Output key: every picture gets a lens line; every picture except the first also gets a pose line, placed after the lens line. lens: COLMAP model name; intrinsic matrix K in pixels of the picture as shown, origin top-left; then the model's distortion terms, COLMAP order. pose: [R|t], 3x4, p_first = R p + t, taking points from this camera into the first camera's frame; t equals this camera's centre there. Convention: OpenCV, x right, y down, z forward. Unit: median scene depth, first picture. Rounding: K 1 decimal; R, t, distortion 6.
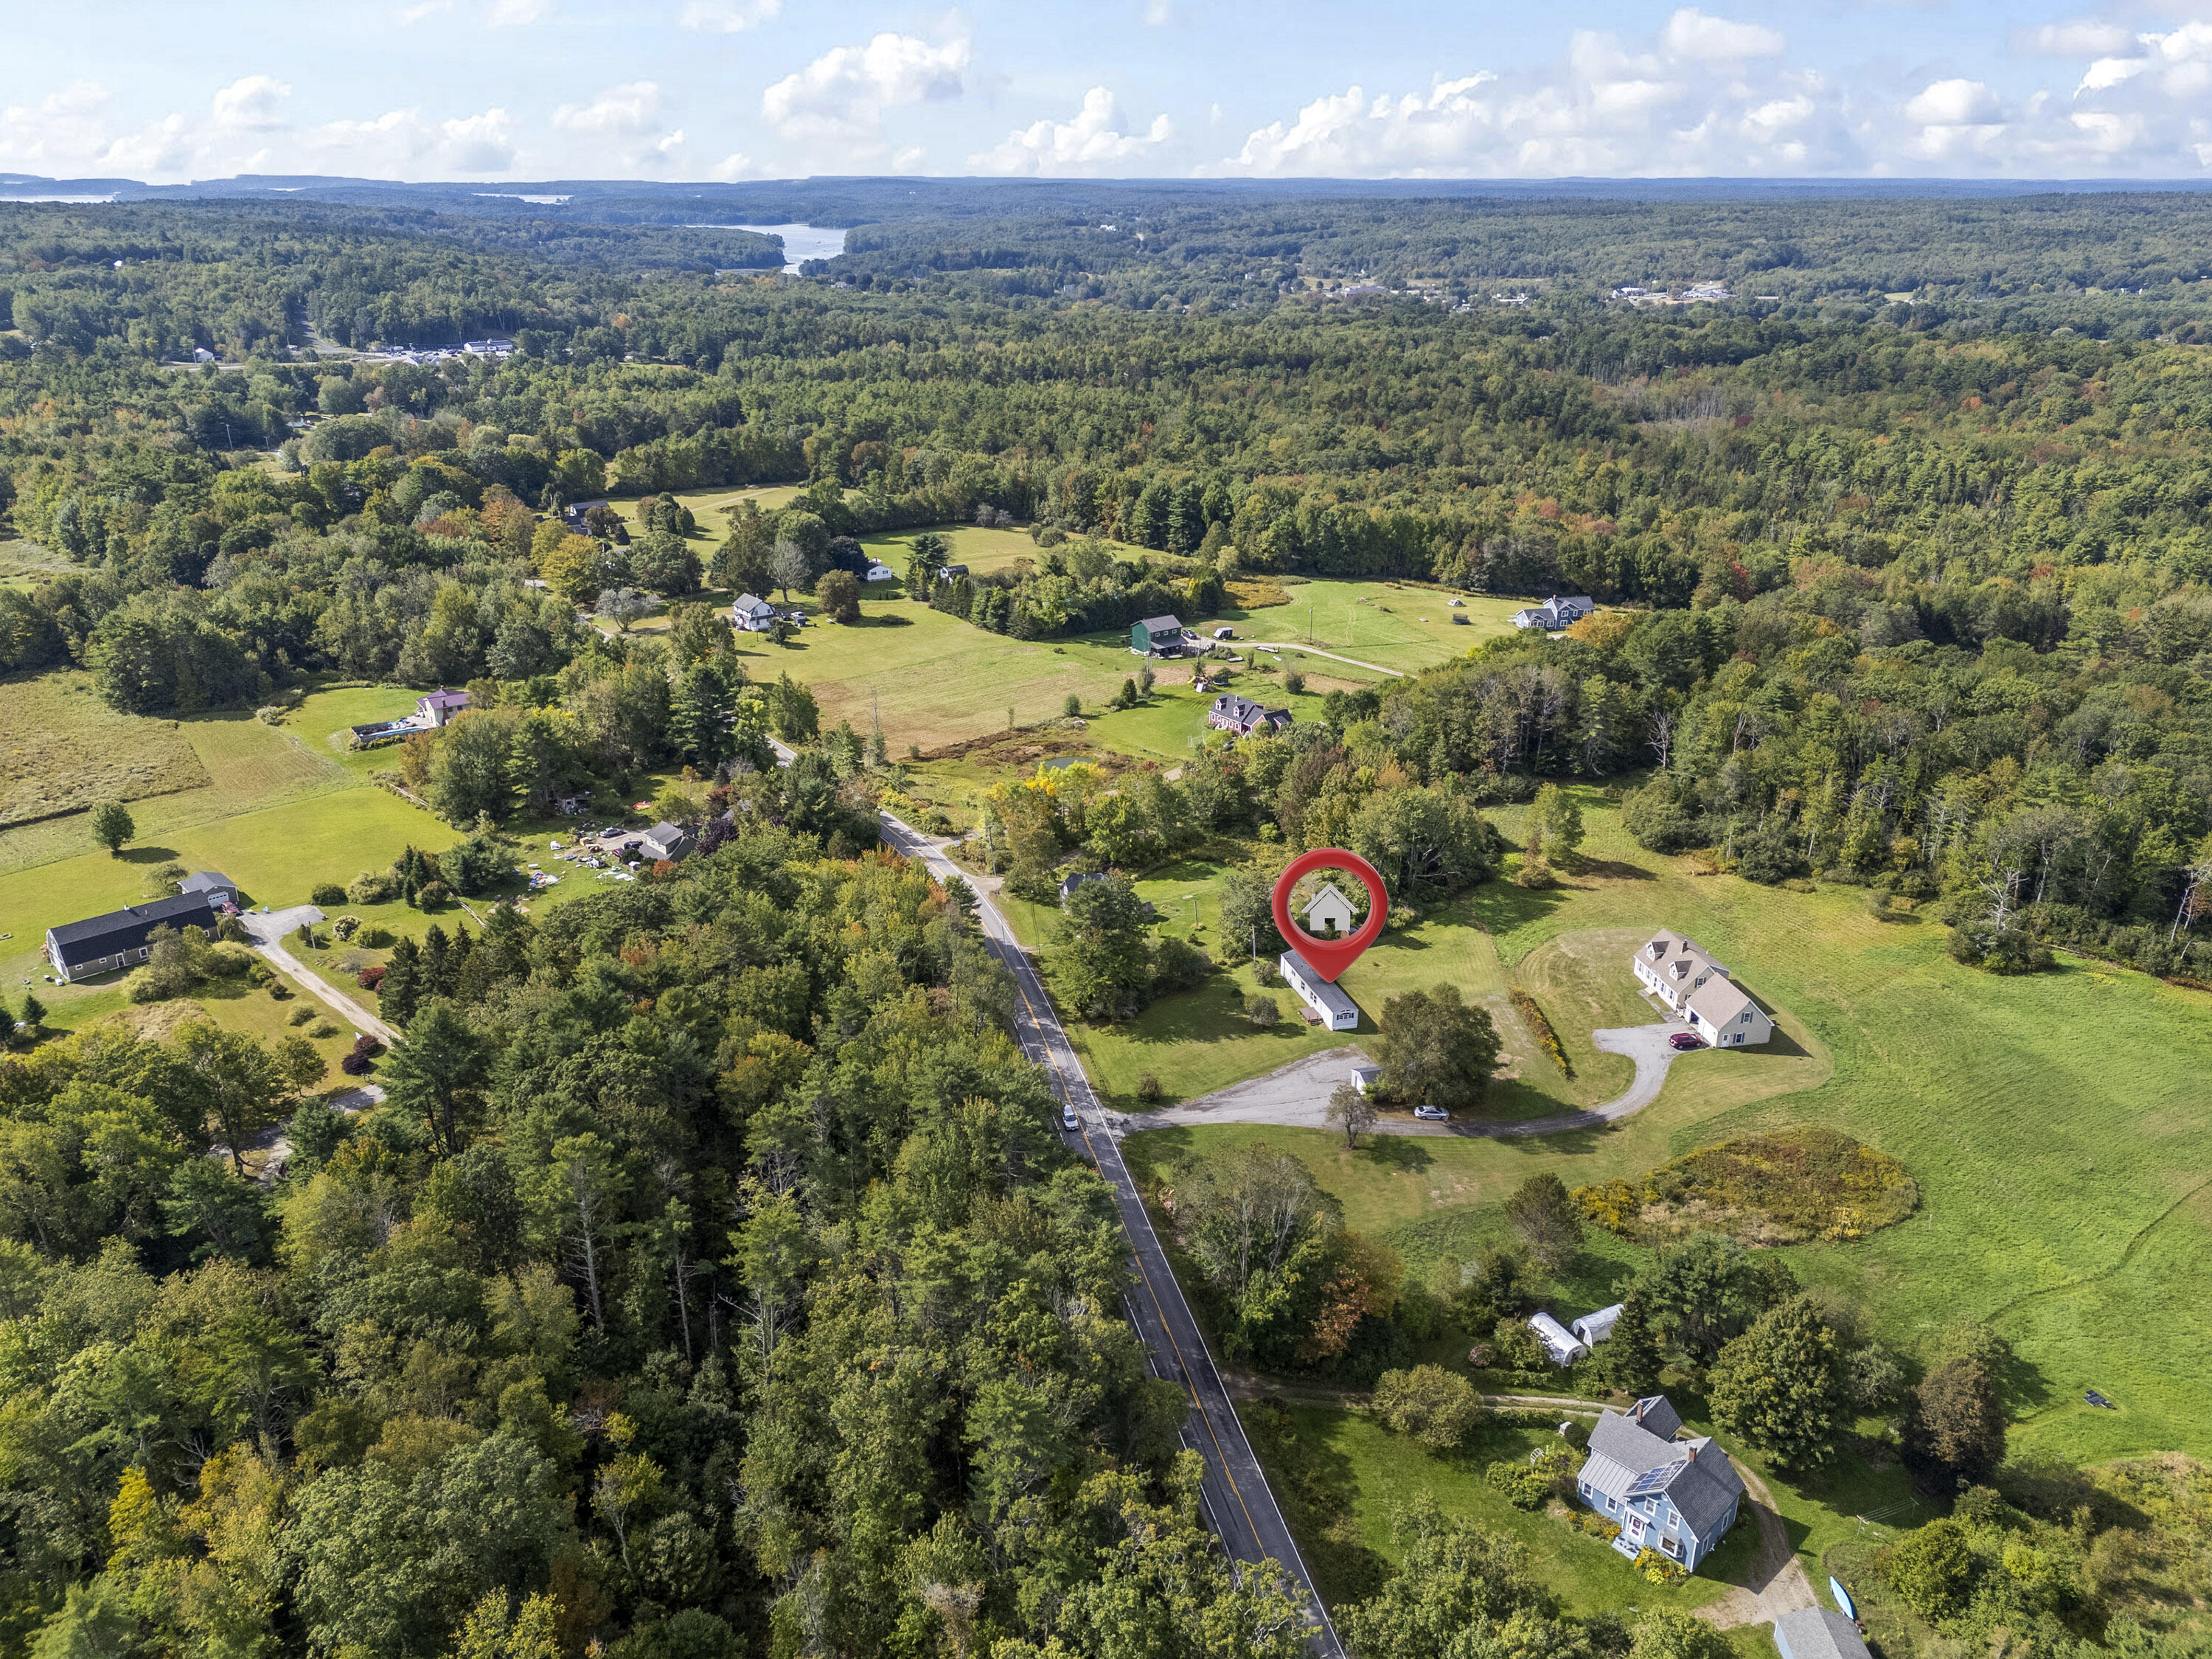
lens RADIAL K [[1634.8, 0, 1106.0], [0, 1634.8, 829.5], [0, 0, 1]] dist [0.088753, -0.079687]
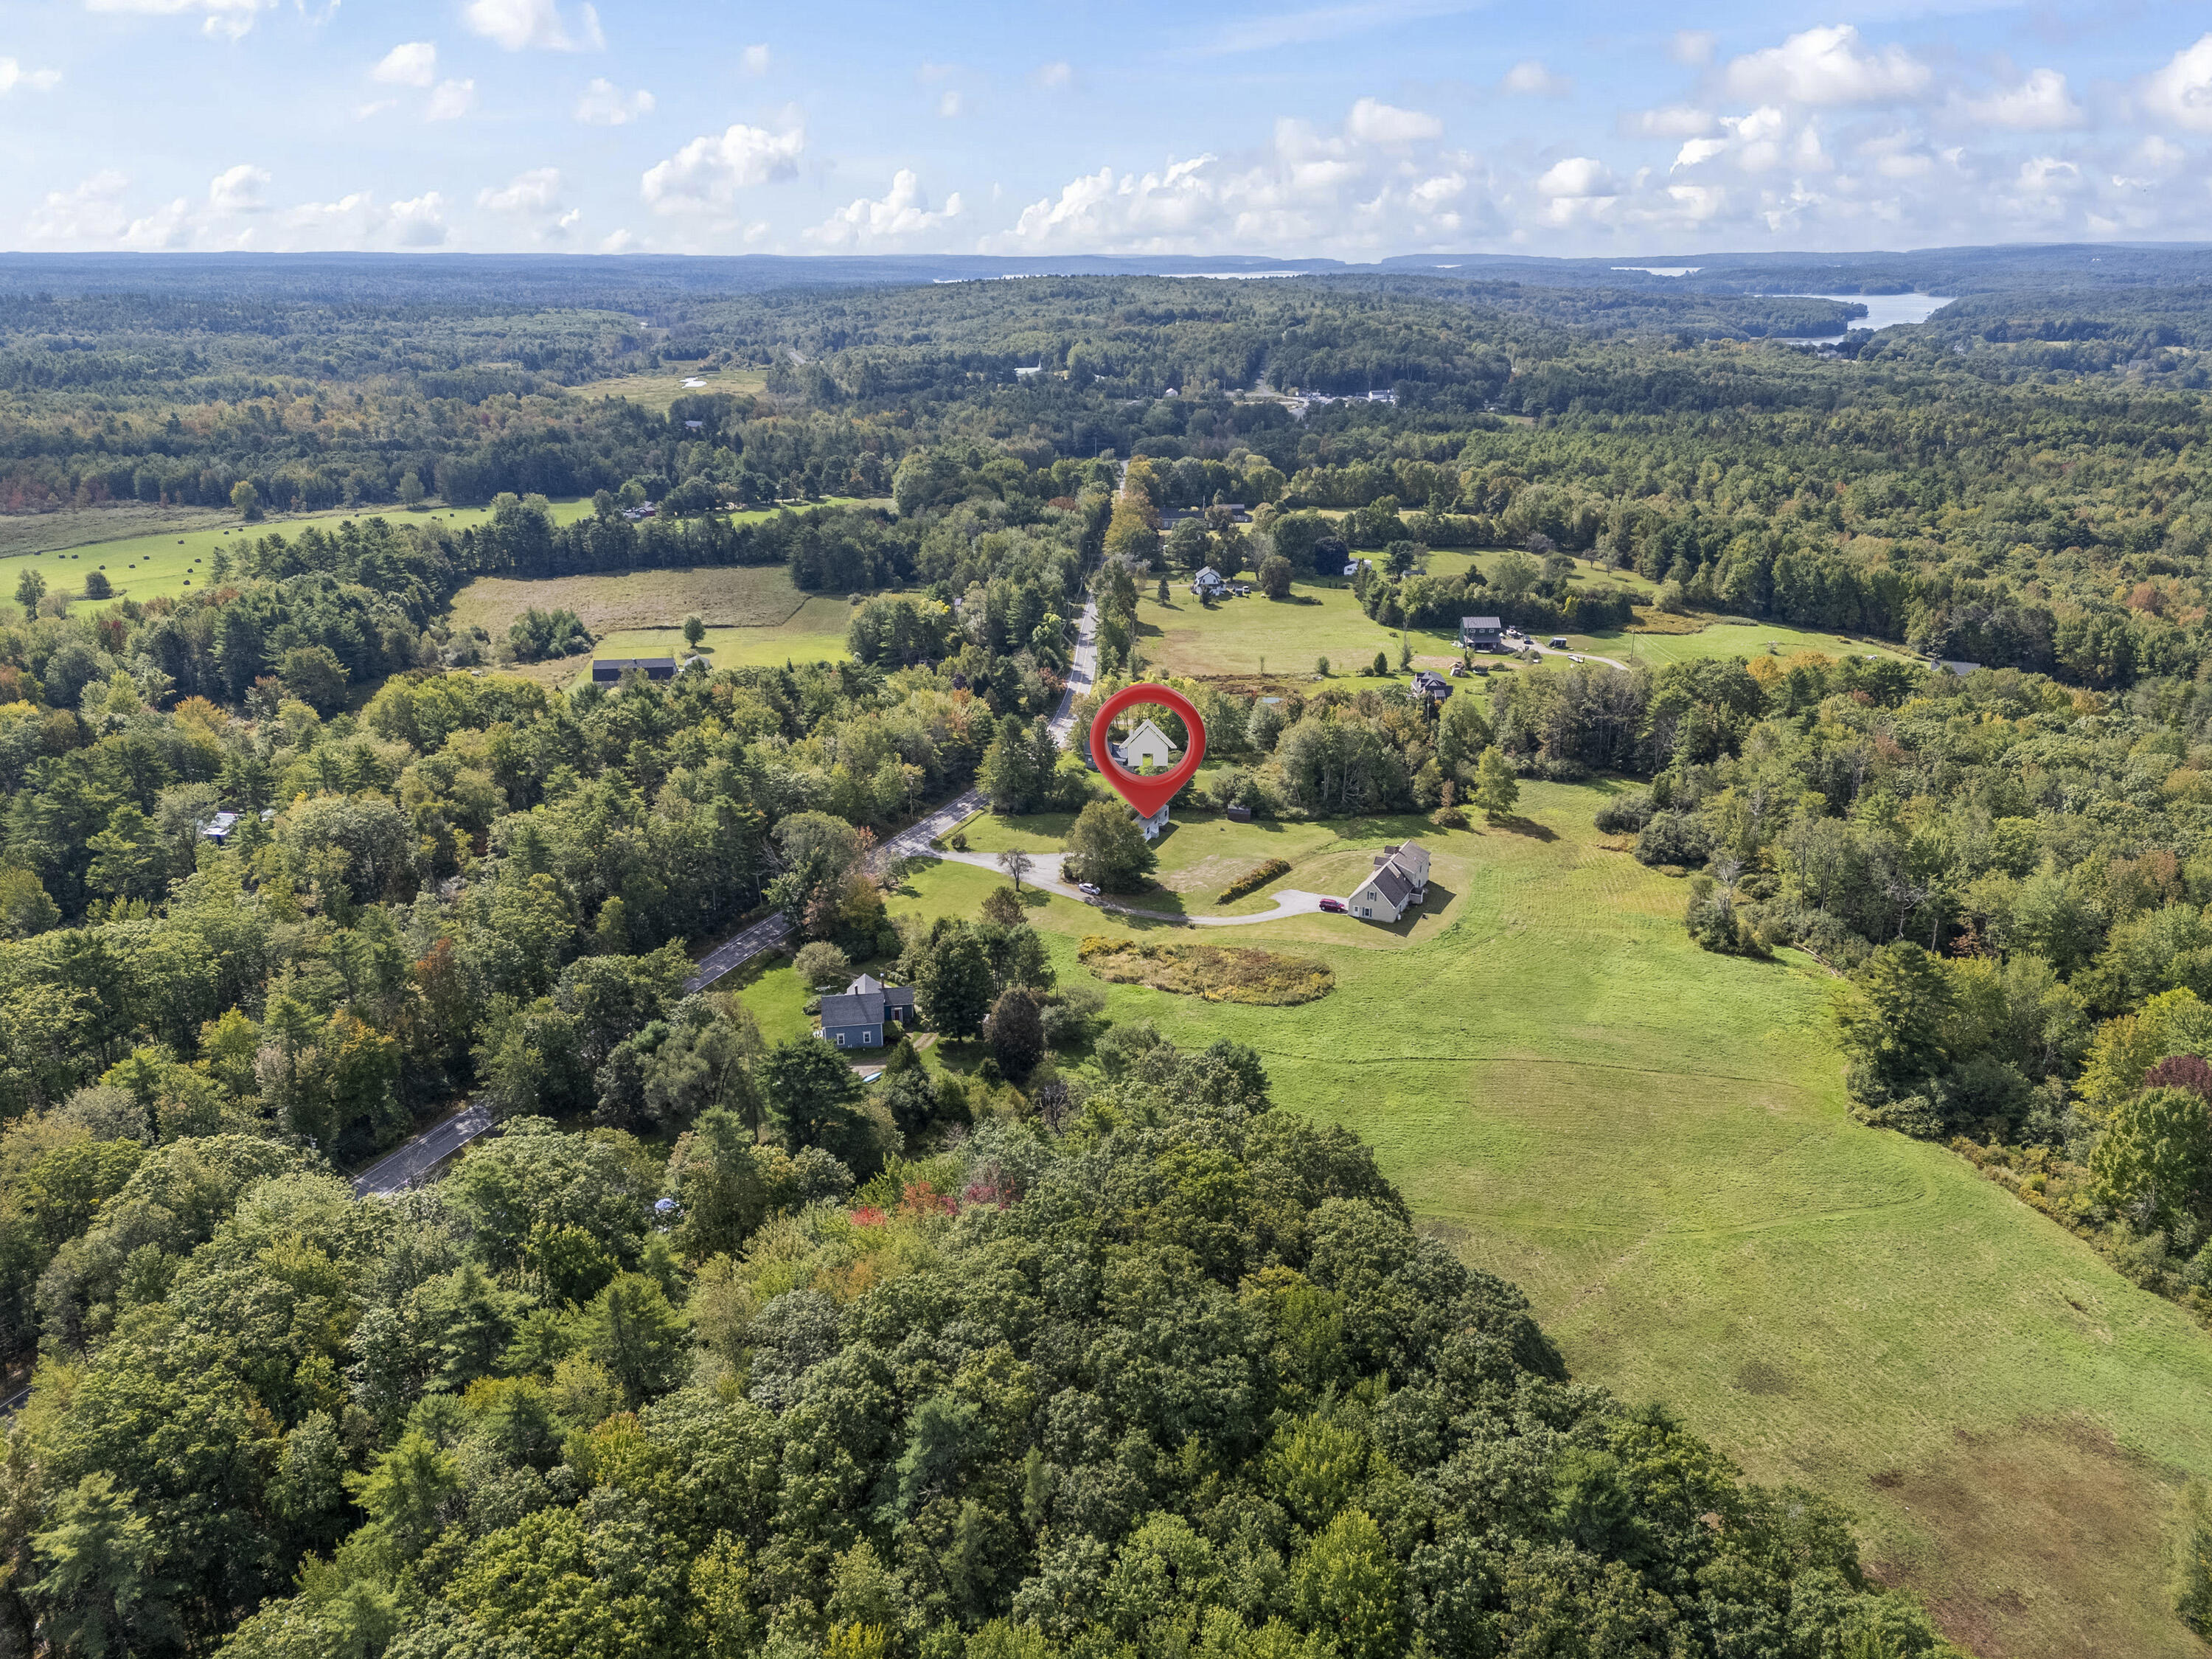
lens RADIAL K [[1634.8, 0, 1106.0], [0, 1634.8, 829.5], [0, 0, 1]] dist [0.088753, -0.079687]
pose [[0.804849, 0.195404, -0.560388, 1.012912], [-0.216843, 0.975781, 0.028811, 0.079795], [0.552446, 0.098328, 0.827729, -0.167884]]
